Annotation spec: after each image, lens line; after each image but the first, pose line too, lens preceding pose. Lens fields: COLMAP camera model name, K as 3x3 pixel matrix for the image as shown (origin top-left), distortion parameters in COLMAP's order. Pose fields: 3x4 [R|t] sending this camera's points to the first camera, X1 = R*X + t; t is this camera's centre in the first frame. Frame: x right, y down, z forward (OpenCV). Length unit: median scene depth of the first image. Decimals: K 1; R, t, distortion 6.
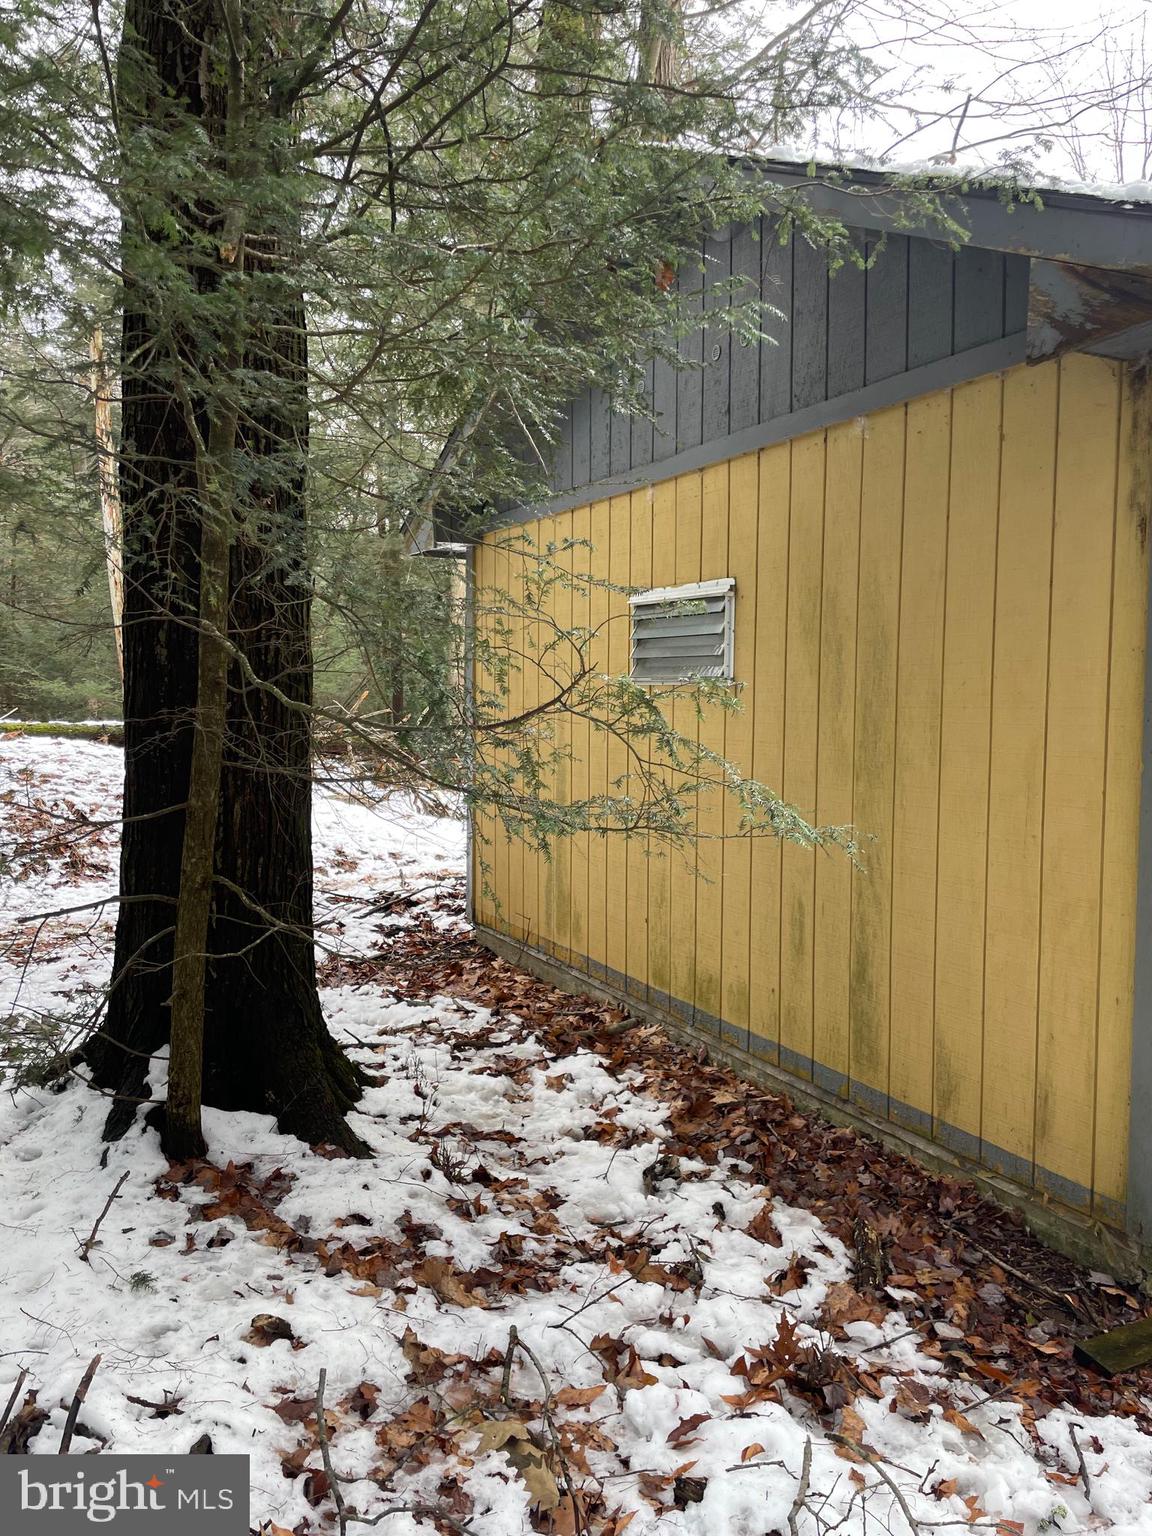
lens RADIAL K [[1131.3, 0, 578.9], [0, 1131.3, 772.9], [0, 0, 1]] dist [0.059778, -0.092655]
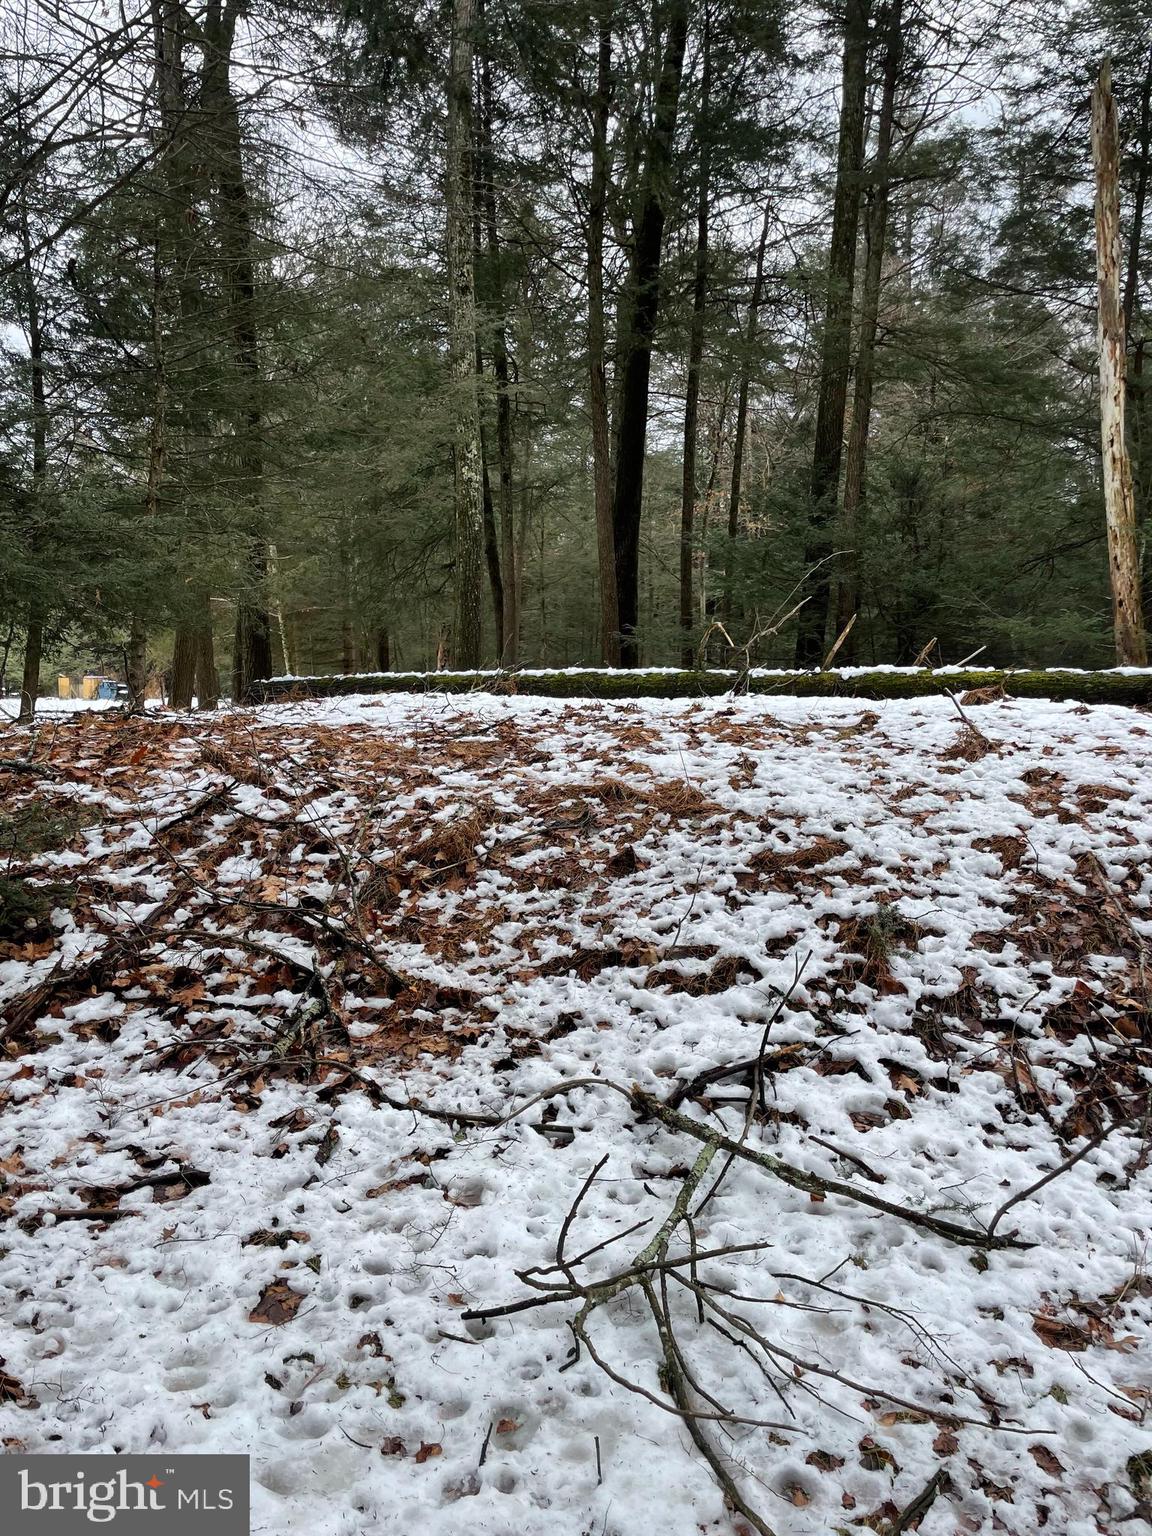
lens RADIAL K [[1131.3, 0, 578.9], [0, 1131.3, 772.9], [0, 0, 1]] dist [0.059778, -0.092655]
pose [[0.733060, 0.050331, -0.678299, -0.323224], [-0.028786, 0.998661, 0.042993, -0.016286], [0.679555, -0.011991, 0.733527, 0.571349]]
